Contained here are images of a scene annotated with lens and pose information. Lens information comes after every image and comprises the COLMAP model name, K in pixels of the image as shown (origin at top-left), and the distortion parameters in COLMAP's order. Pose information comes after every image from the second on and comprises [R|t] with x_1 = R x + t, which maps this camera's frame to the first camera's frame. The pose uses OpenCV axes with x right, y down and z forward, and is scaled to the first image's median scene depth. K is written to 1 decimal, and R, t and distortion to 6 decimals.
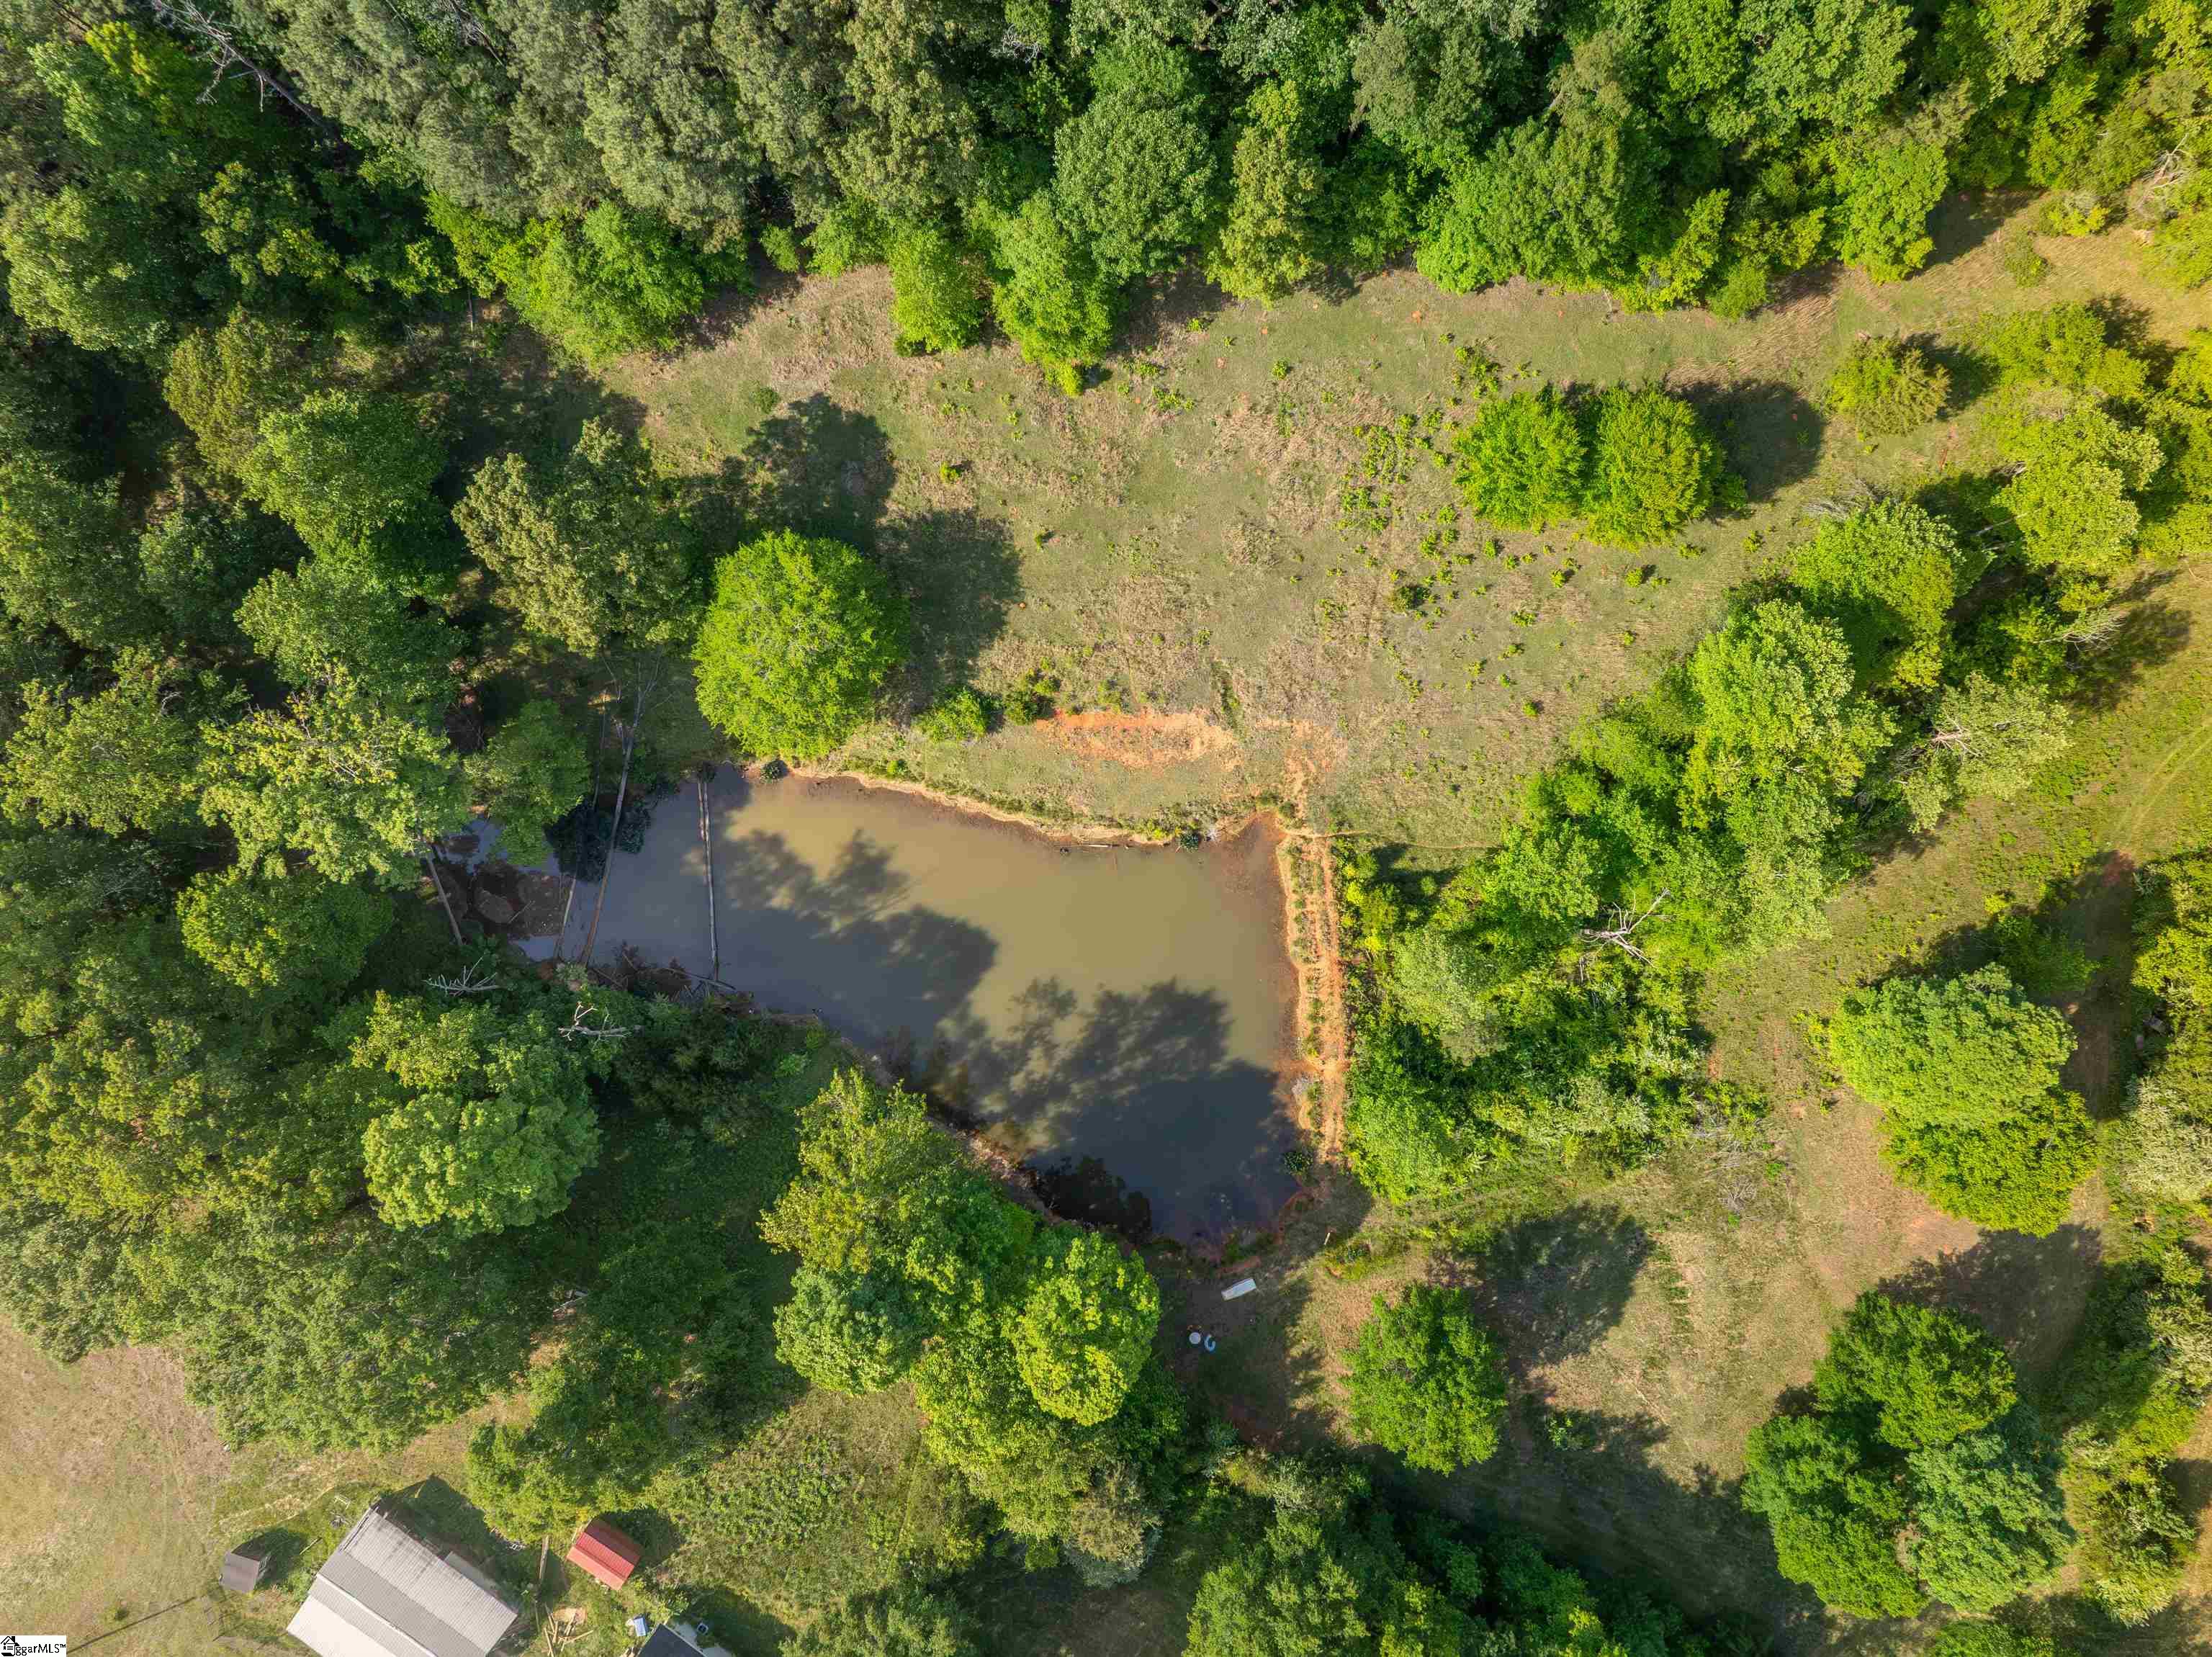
lens RADIAL K [[1596.5, 0, 1098.3], [0, 1596.5, 815.9], [0, 0, 1]] dist [-0.055903, 0.045249]
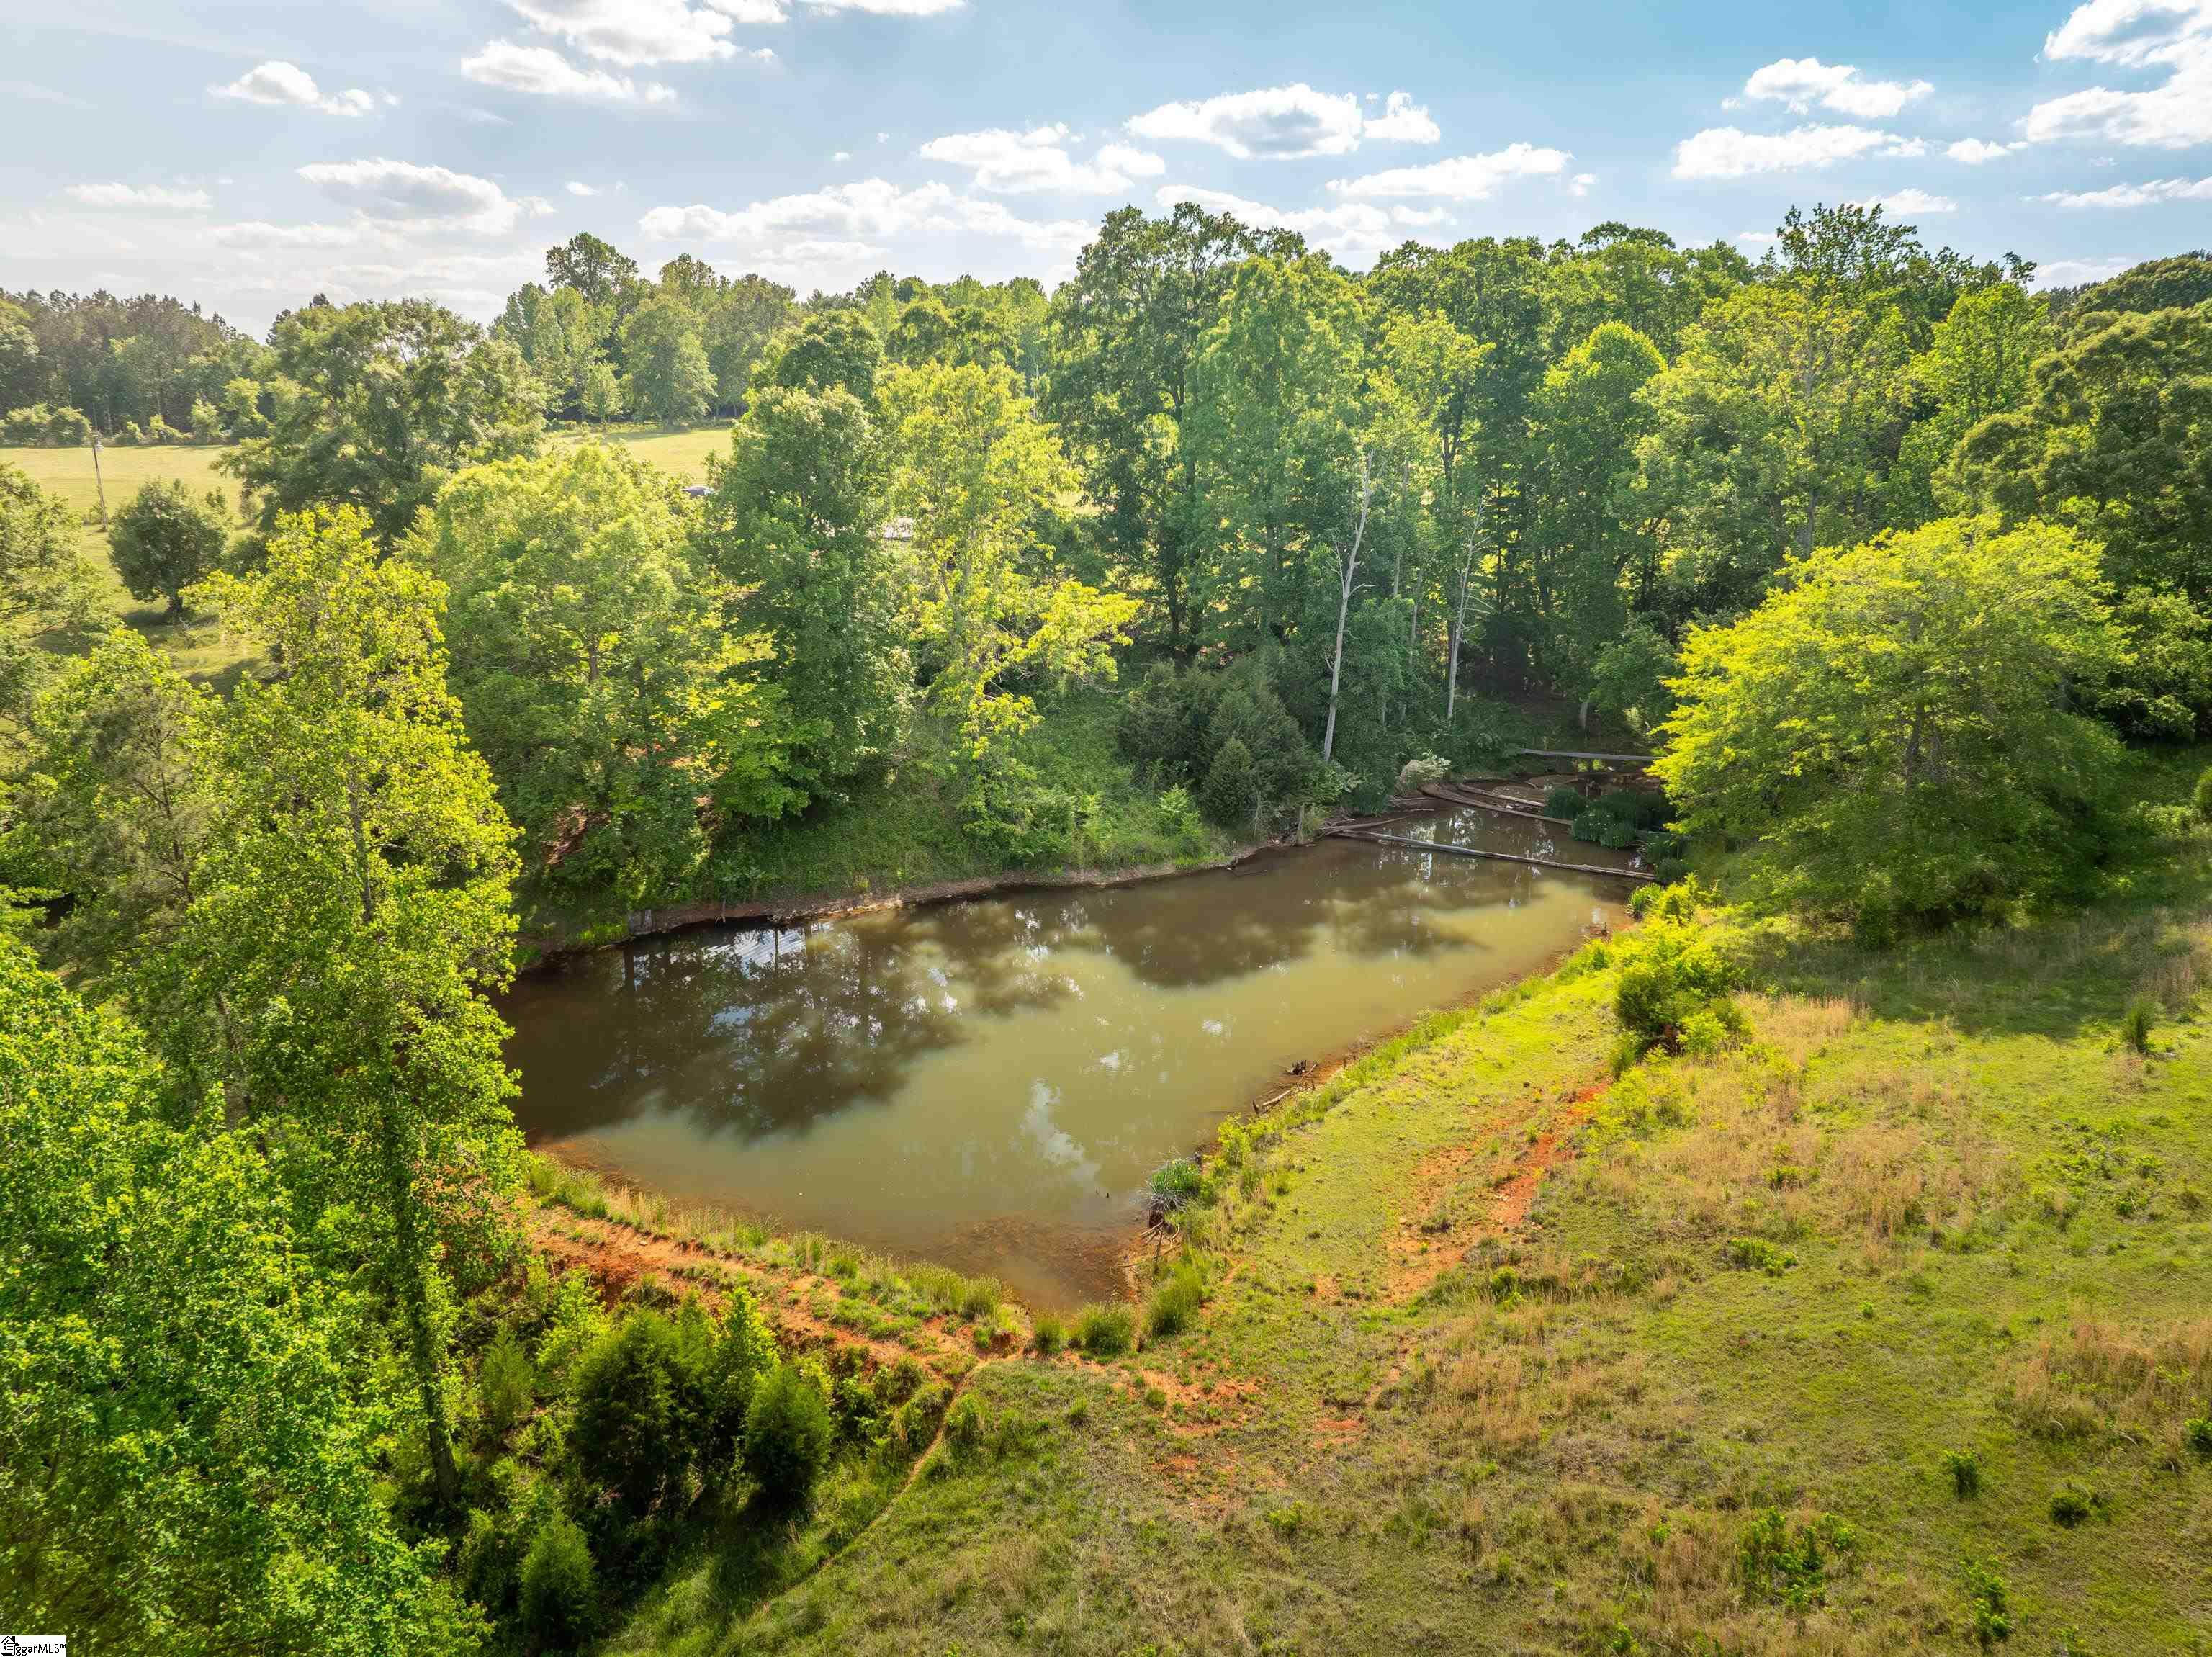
lens RADIAL K [[1565.8, 0, 1106.0], [0, 1565.8, 828.5], [0, 0, 1]] dist [-0.058921, 0.034447]
pose [[-0.520491, 0.223813, -0.824013, 0.339832], [-0.853781, -0.122672, 0.505974, -0.140874], [0.012160, 0.966881, 0.254937, 0.836270]]
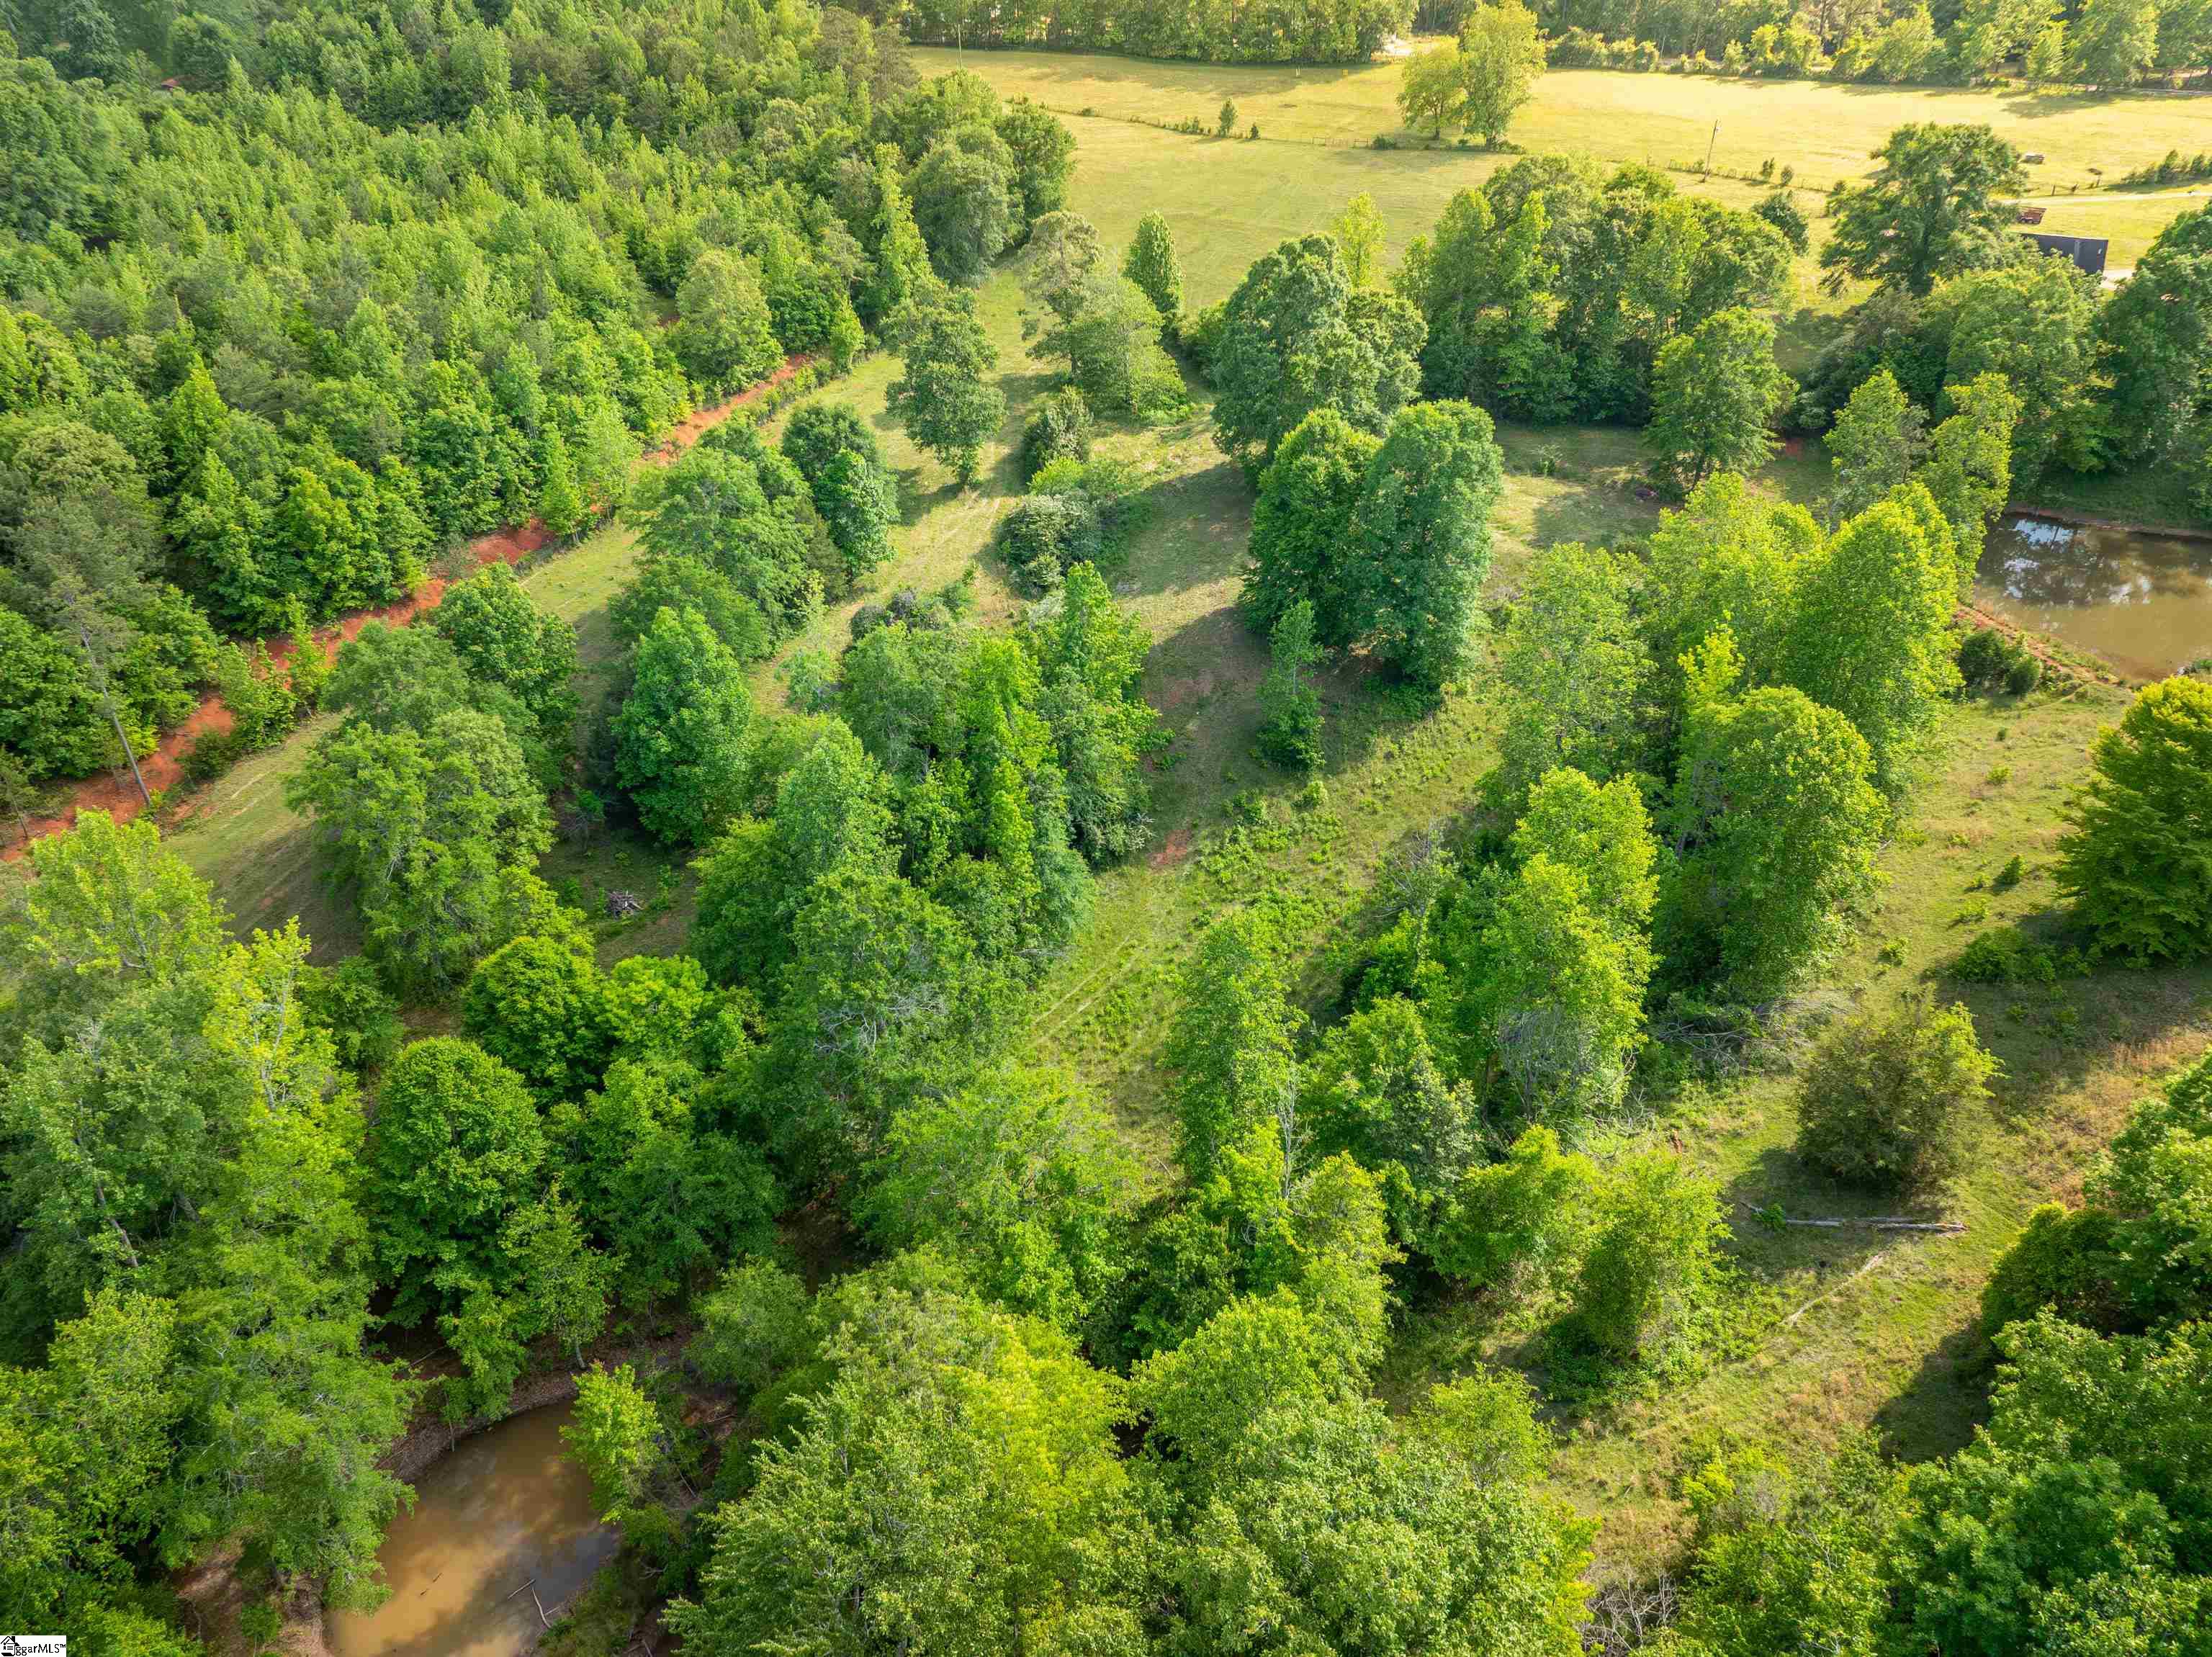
lens RADIAL K [[1596.5, 0, 1098.3], [0, 1596.5, 815.9], [0, 0, 1]] dist [-0.055903, 0.045249]
pose [[-0.965562, 0.127463, -0.226809, 0.905243], [-0.260010, -0.503488, 0.823950, -0.622183], [-0.009173, 0.854548, 0.519291, 0.607464]]
